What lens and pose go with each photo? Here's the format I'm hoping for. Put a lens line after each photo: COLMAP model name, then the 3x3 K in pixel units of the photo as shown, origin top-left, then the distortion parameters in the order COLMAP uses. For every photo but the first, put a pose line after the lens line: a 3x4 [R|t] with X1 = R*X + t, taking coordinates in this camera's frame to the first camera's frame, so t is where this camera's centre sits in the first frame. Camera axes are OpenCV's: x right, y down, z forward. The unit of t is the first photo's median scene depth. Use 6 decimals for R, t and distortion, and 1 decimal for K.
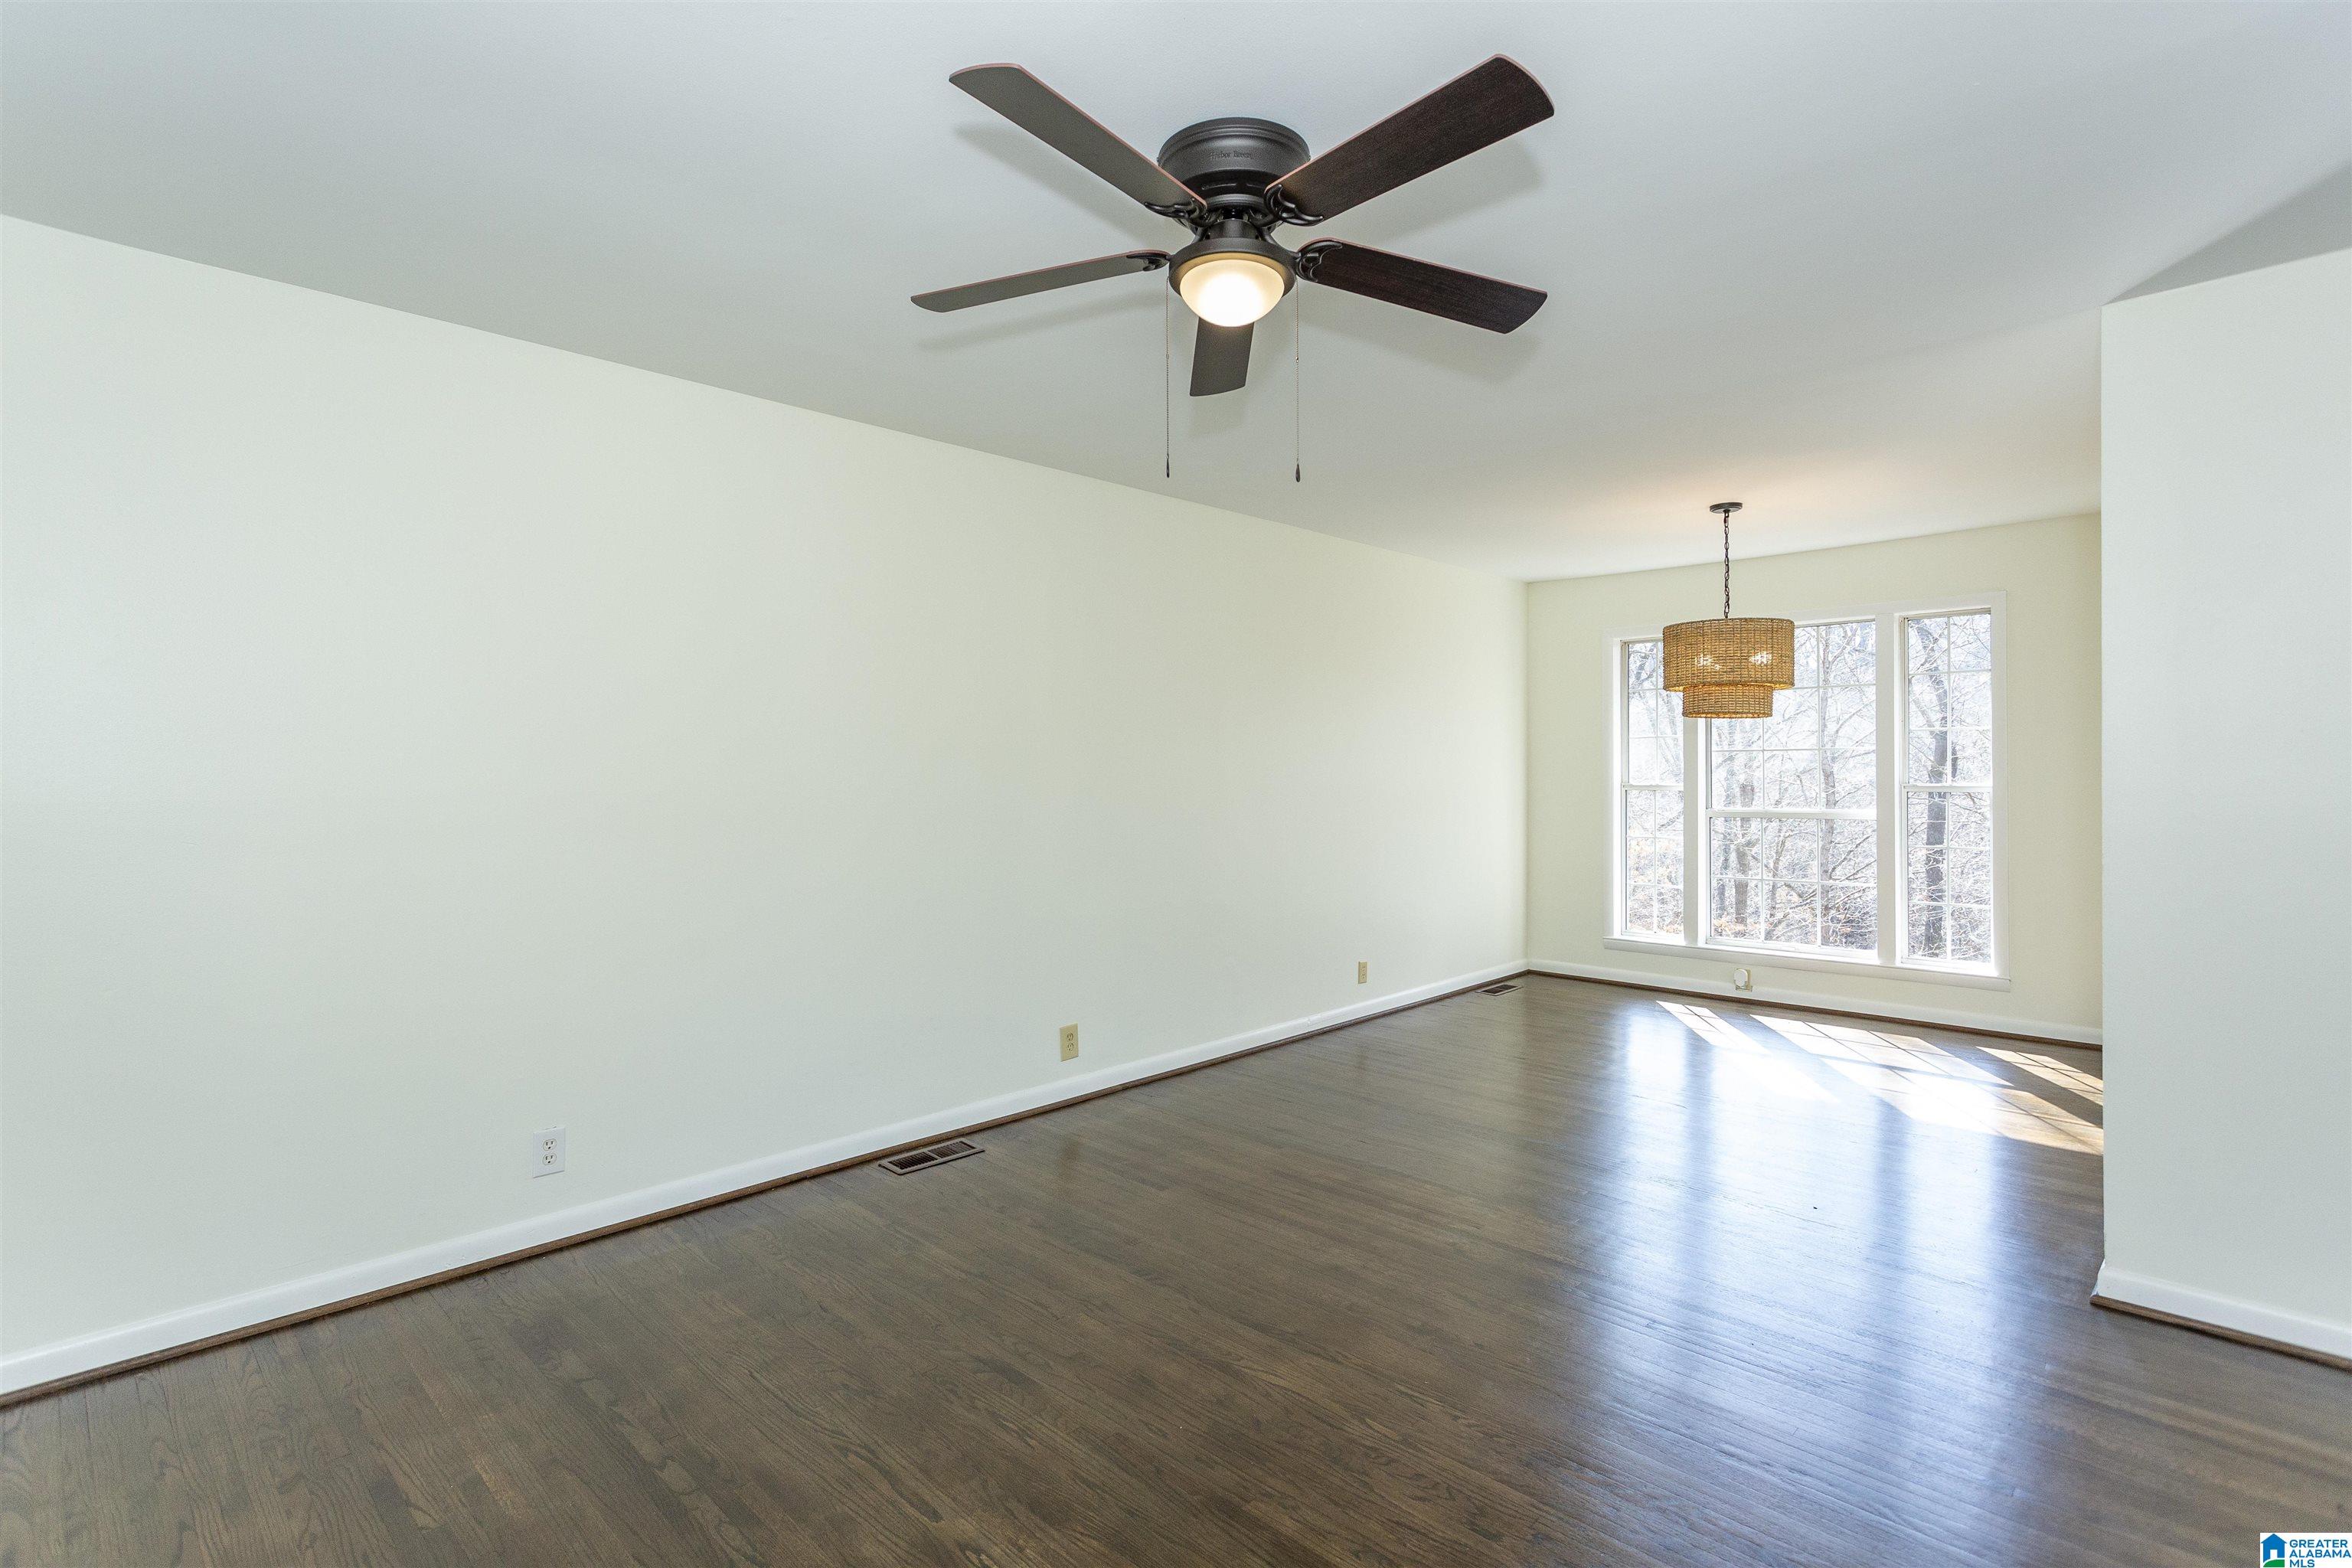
lens RADIAL K [[1117.2, 0, 1174.1], [0, 1117.2, 775.2], [0, 0, 1]] dist [0.008669, -0.001239]
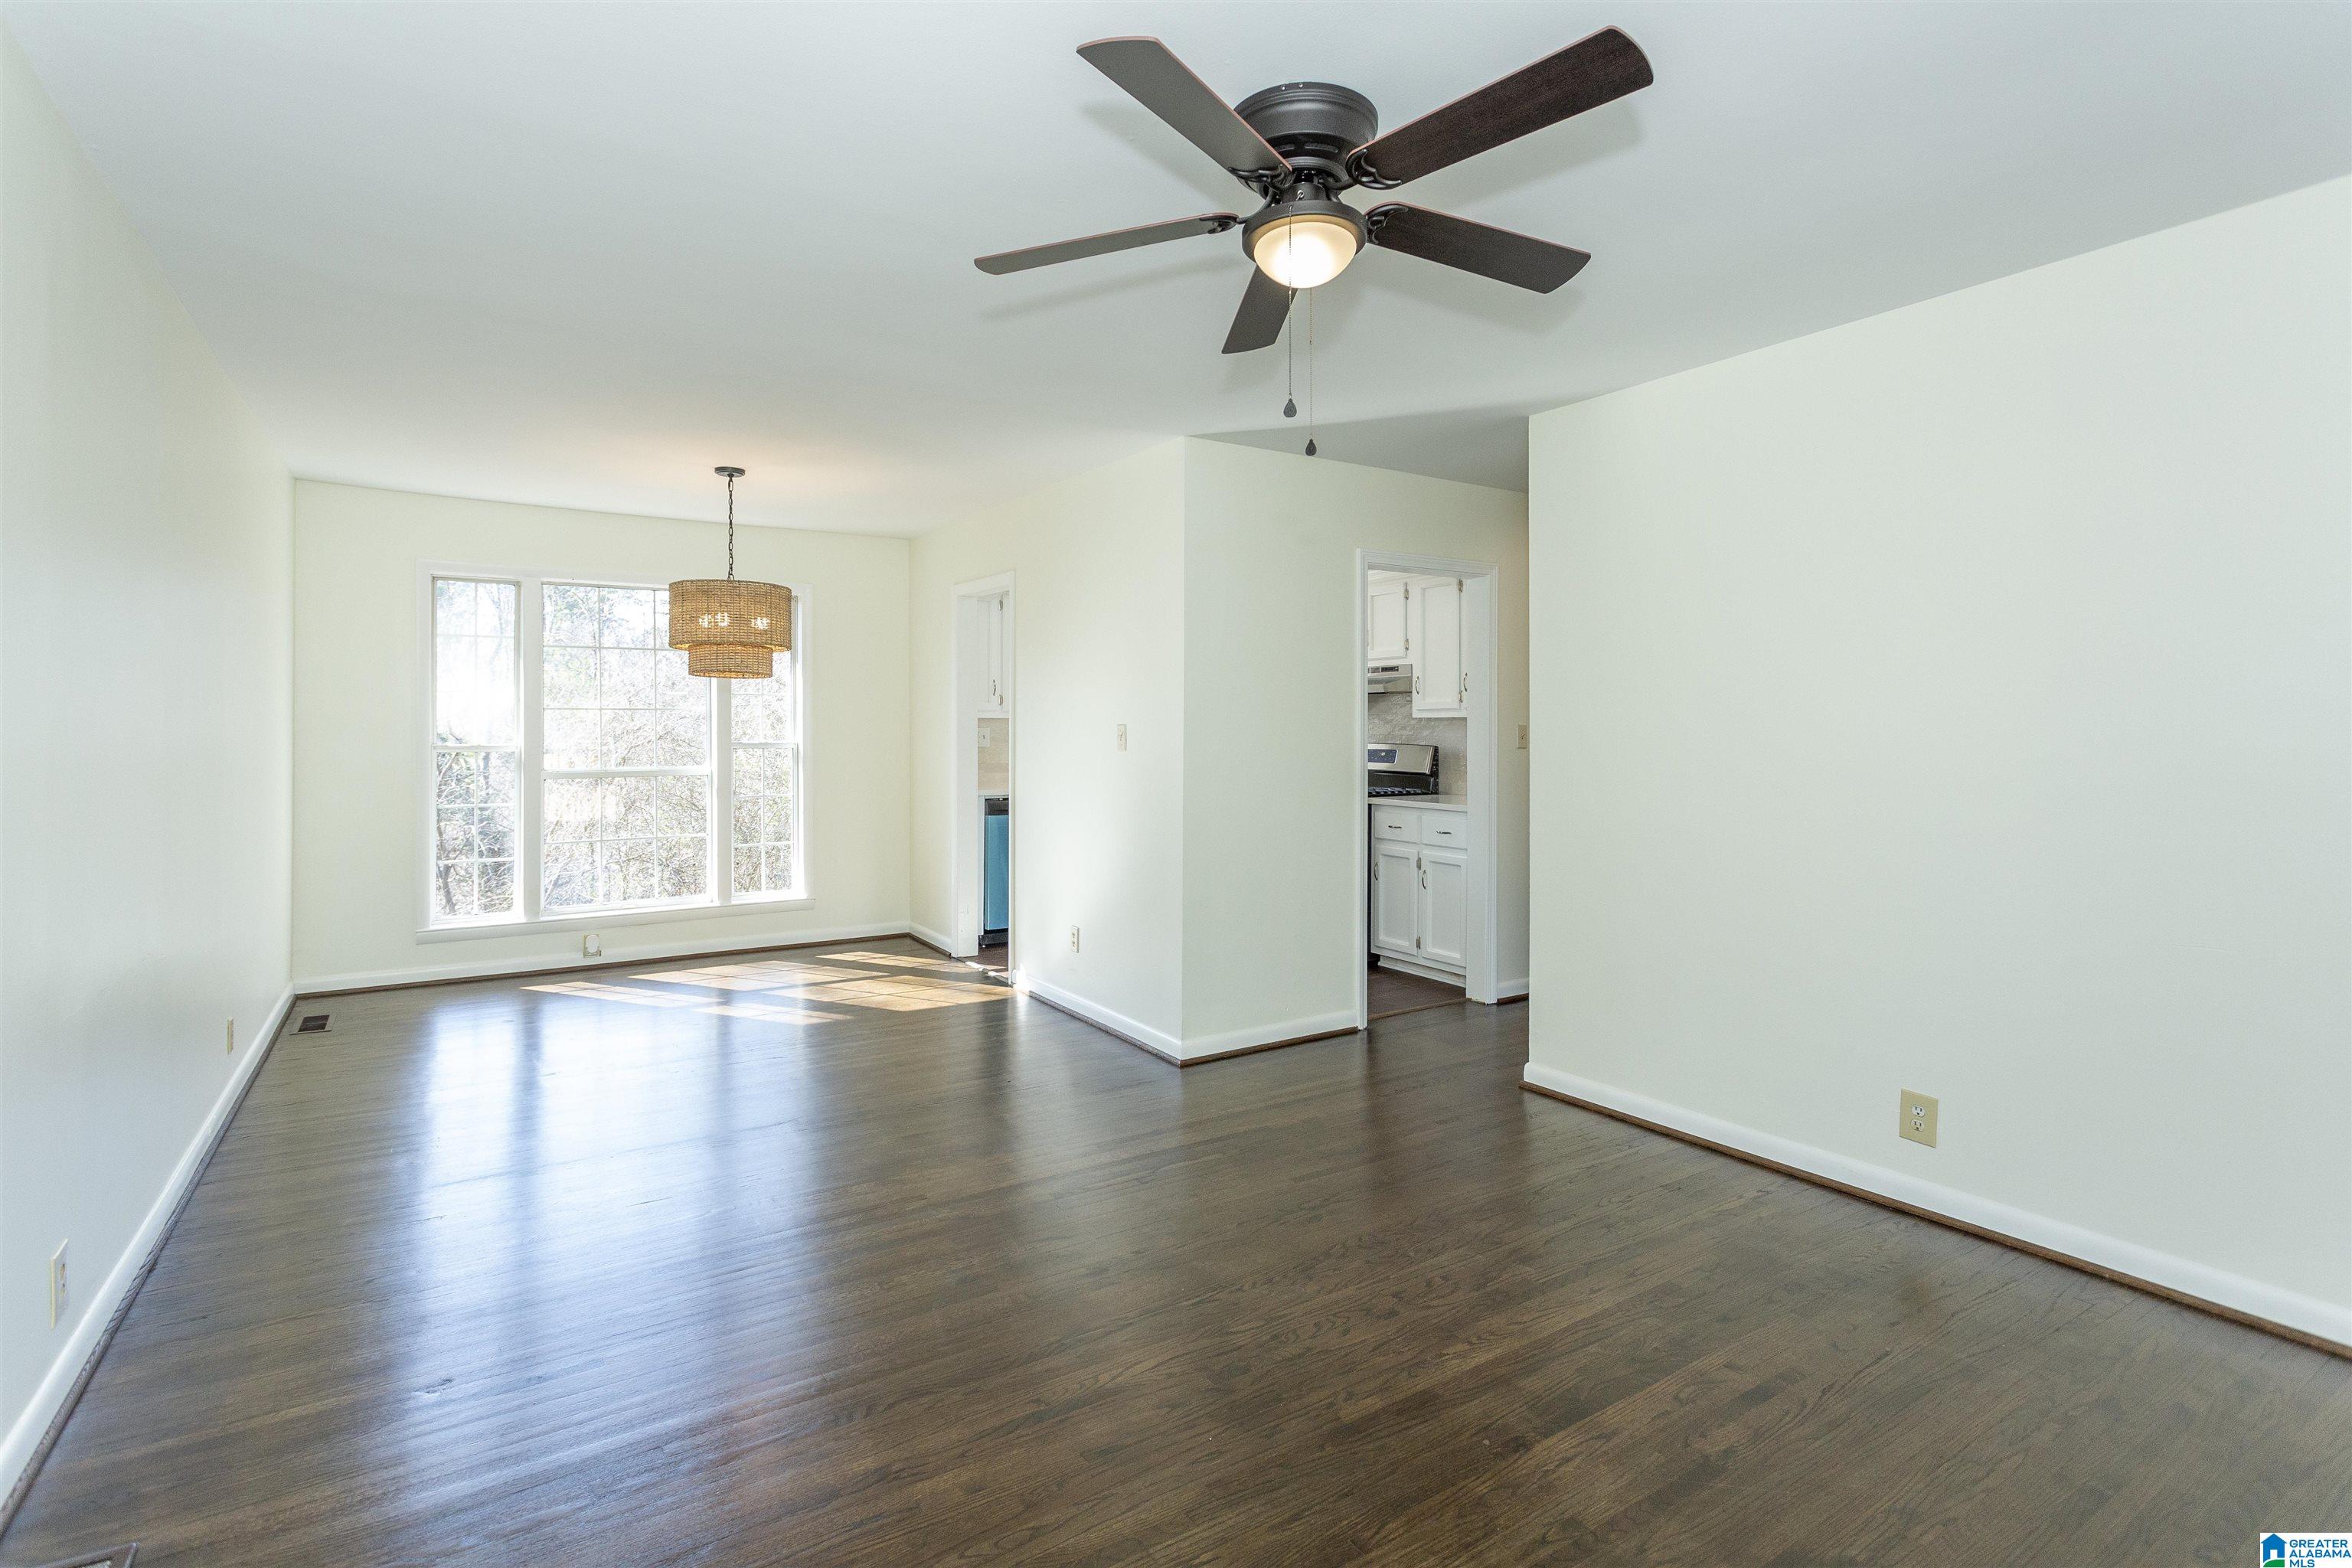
lens RADIAL K [[1117.2, 0, 1178.6], [0, 1117.2, 719.3], [0, 0, 1]] dist [0.008669, -0.001239]
pose [[0.225585, 0.010156, 0.974170, -0.620670], [0.005619, 0.999915, -0.011726, 0.002470], [-0.974207, 0.008119, 0.225509, 0.561103]]
